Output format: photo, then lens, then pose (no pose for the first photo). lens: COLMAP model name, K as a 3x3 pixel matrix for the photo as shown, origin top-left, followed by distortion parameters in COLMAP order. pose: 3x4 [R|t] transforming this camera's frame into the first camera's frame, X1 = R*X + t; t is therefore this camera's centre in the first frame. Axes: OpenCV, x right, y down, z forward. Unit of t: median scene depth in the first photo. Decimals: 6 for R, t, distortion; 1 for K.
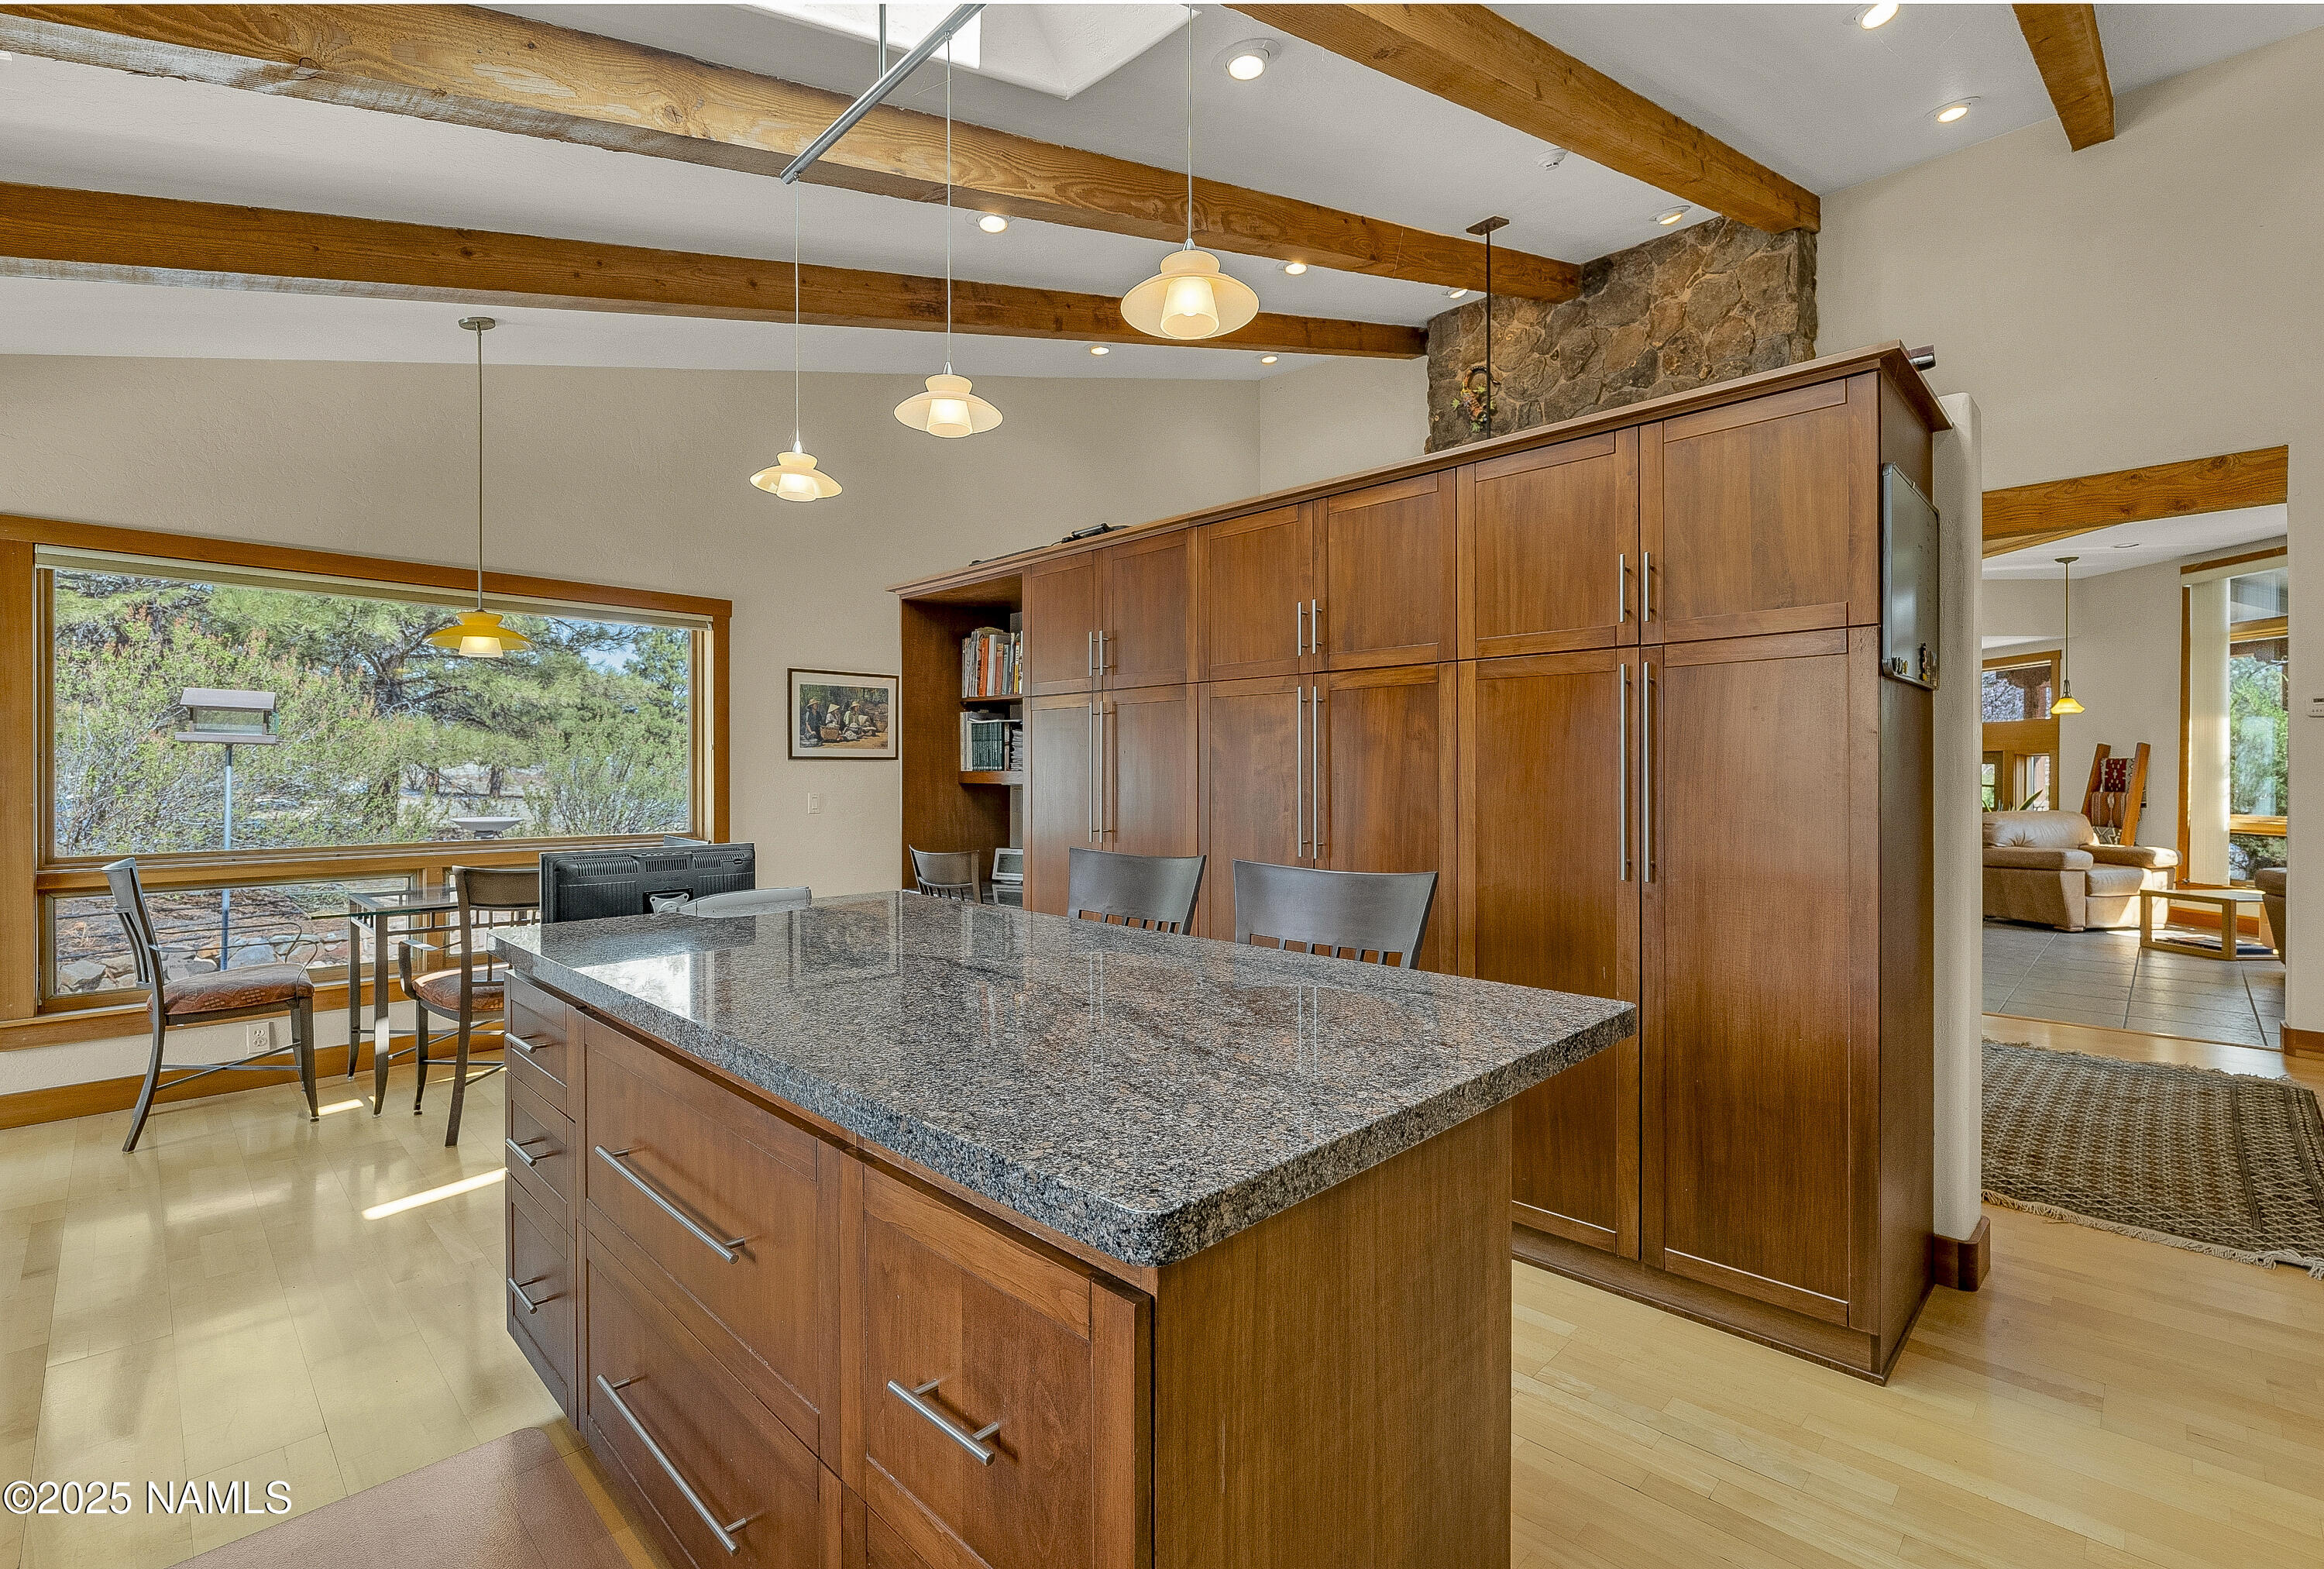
lens RADIAL K [[1032.8, 0, 1162.0], [0, 1032.8, 784.5], [0, 0, 1]] dist [0.003440, -0.005360]
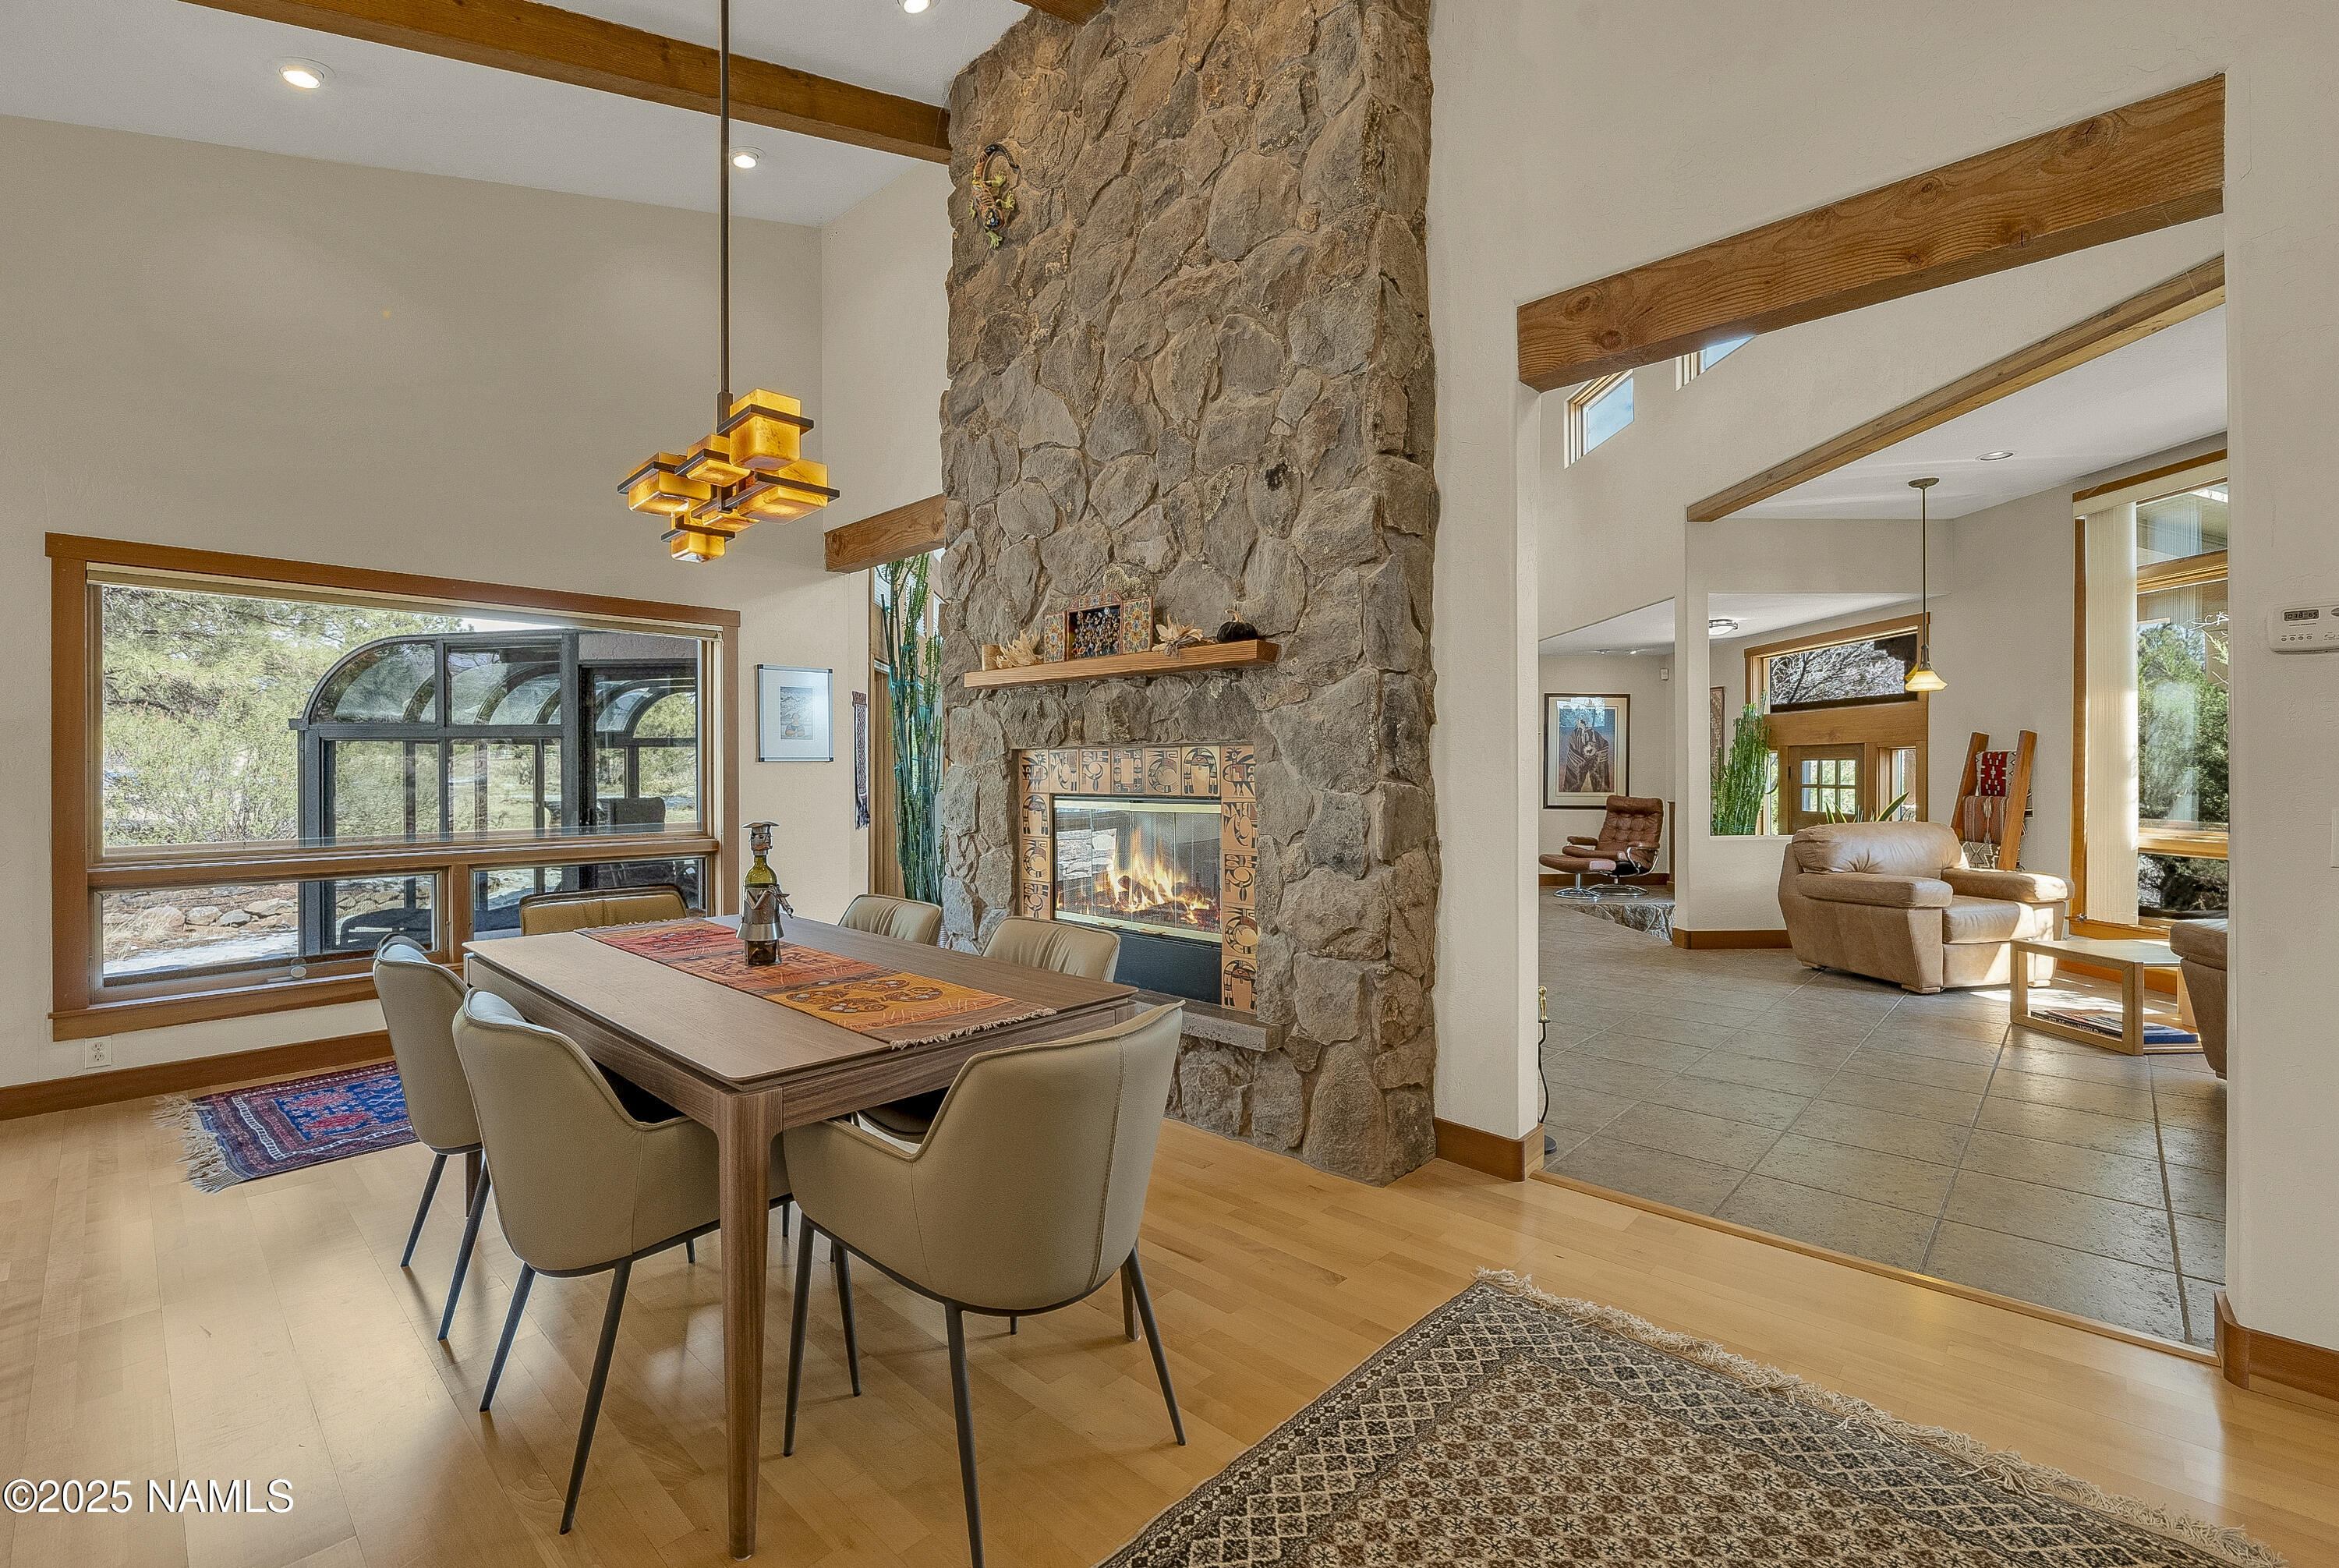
lens RADIAL K [[1007.5, 0, 1169.5], [0, 1007.5, 784.0], [0, 0, 1]] dist [-0.016283, 0.000356]
pose [[0.999741, -0.003866, 0.022445, 0.343076], [0.003906, 0.999991, -0.001749, -0.003021], [-0.022438, 0.001836, 0.999747, 0.320221]]
